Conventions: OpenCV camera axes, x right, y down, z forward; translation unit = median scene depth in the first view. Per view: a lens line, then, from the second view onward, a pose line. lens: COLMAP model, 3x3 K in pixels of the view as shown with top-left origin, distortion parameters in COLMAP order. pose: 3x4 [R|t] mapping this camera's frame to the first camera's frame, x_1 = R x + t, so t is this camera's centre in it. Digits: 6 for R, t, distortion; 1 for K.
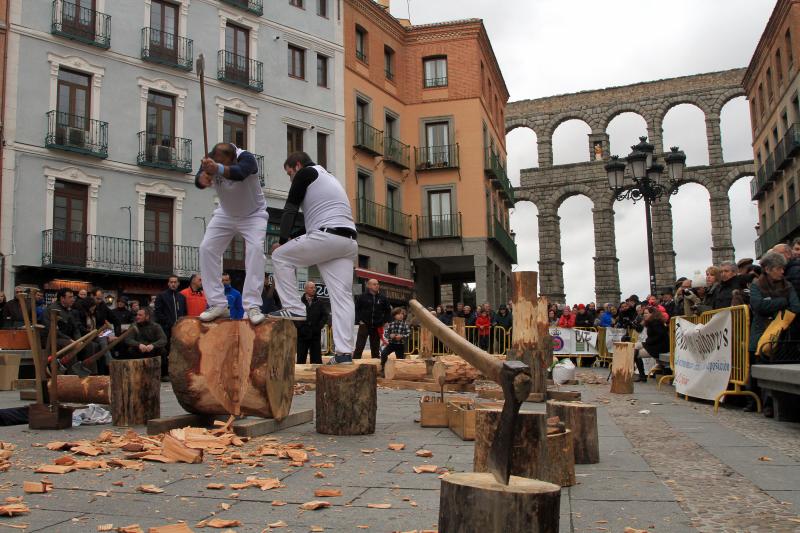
lens RADIAL K [[889.6, 0, 400.0], [0, 889.6, 266.5], [0, 0, 1]] dist [-0.108381, 0.027676]
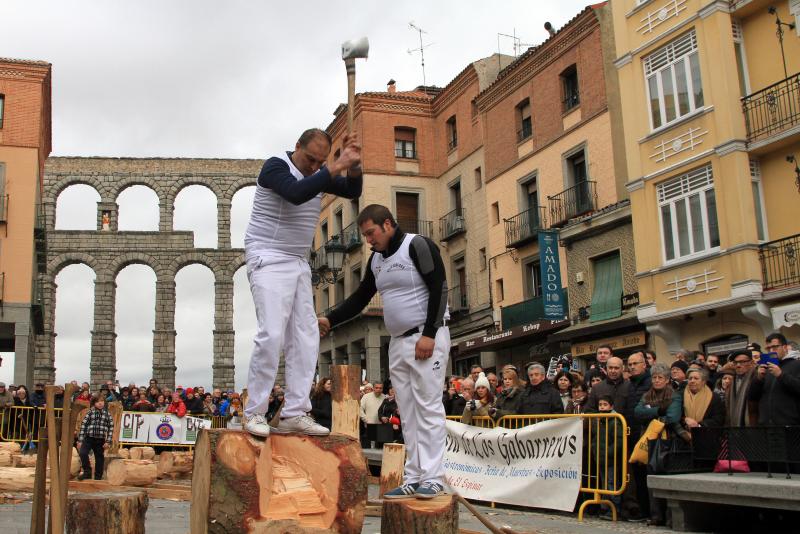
lens RADIAL K [[898.7, 0, 400.0], [0, 898.7, 267.0], [0, 0, 1]] dist [-0.105872, 0.007875]
pose [[0.828161, 0.107812, 0.550023, -0.084759], [-0.060519, 0.992789, -0.103478, -0.000580], [-0.557213, 0.052410, 0.828714, 0.060472]]
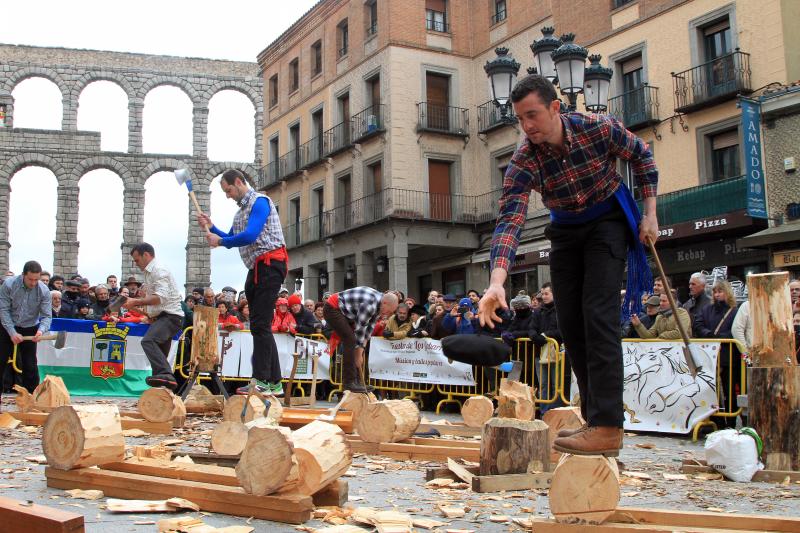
lens RADIAL K [[885.7, 0, 400.0], [0, 885.7, 266.5], [0, 0, 1]] dist [-0.130470, 0.076314]
pose [[0.732122, 0.088477, 0.675403, -0.093128], [-0.086996, 0.995554, -0.036114, 0.022686], [-0.675596, -0.032318, 0.736564, 0.301650]]
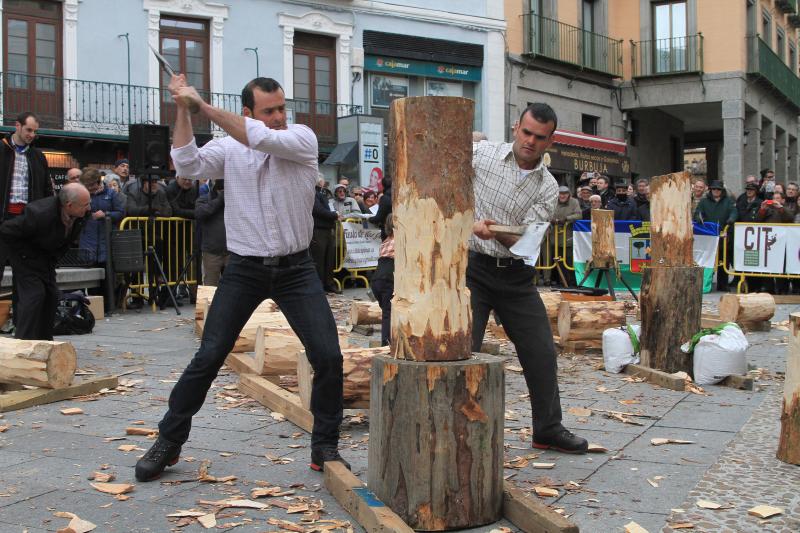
lens RADIAL K [[1118.4, 0, 403.0], [0, 1118.4, 269.6], [0, 0, 1]] dist [-0.033421, -0.023621]
pose [[0.967922, 0.014131, -0.250852, 0.061759], [0.017366, 0.992267, 0.122902, 0.004432], [0.250649, -0.123316, 0.960192, 0.167378]]
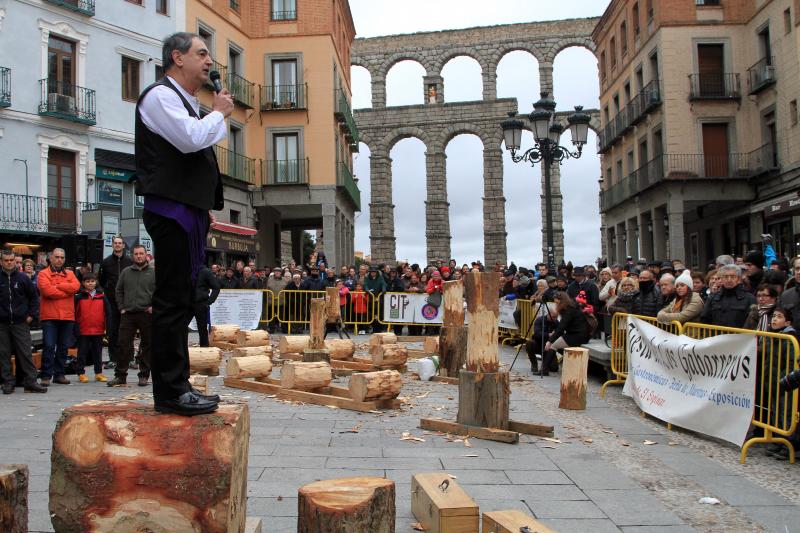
lens RADIAL K [[885.7, 0, 400.0], [0, 885.7, 266.5], [0, 0, 1]] dist [-0.130470, 0.076314]
pose [[0.978999, 0.009489, 0.203645, -0.024771], [-0.024224, 0.997254, 0.069989, -0.014026], [-0.202422, -0.073452, 0.976540, 0.065953]]
